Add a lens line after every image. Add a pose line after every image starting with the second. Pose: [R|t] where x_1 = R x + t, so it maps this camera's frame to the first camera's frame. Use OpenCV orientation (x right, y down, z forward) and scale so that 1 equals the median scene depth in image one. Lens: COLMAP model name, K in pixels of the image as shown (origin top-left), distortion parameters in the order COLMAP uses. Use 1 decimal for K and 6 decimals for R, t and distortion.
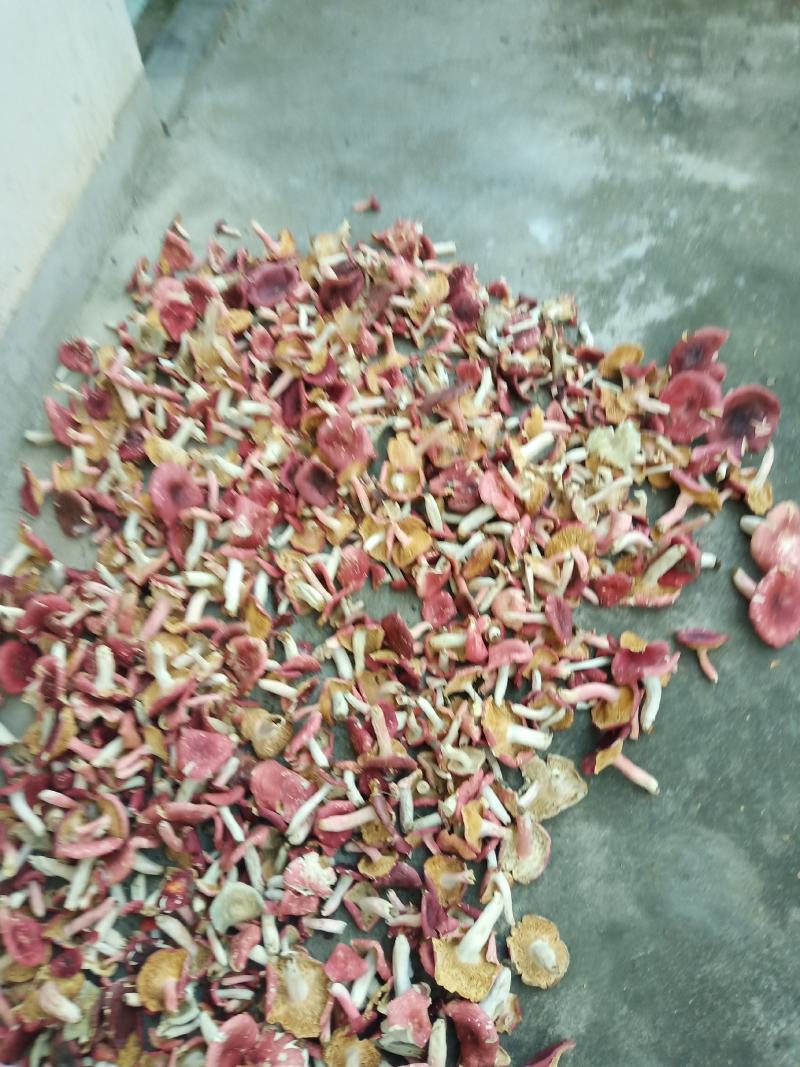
lens RADIAL K [[755.9, 0, 401.9], [0, 755.9, 525.7], [0, 0, 1]] dist [0.010370, -0.051380]
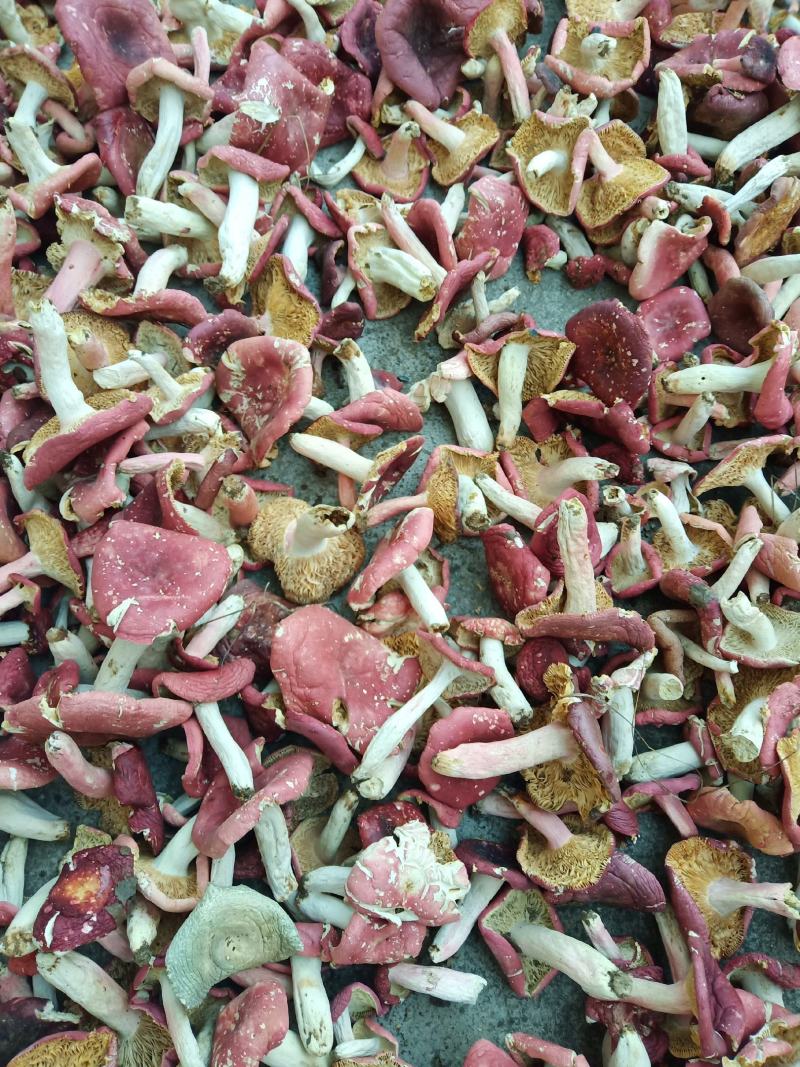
lens RADIAL K [[760.1, 0, 400.0], [0, 760.1, 533.5], [0, 0, 1]] dist [0.010006, -0.054276]
pose [[0.998060, 0.061989, 0.005812, -0.133282], [-0.061986, 0.980550, 0.186224, 0.188024], [0.005845, -0.186223, 0.982490, 0.588244]]
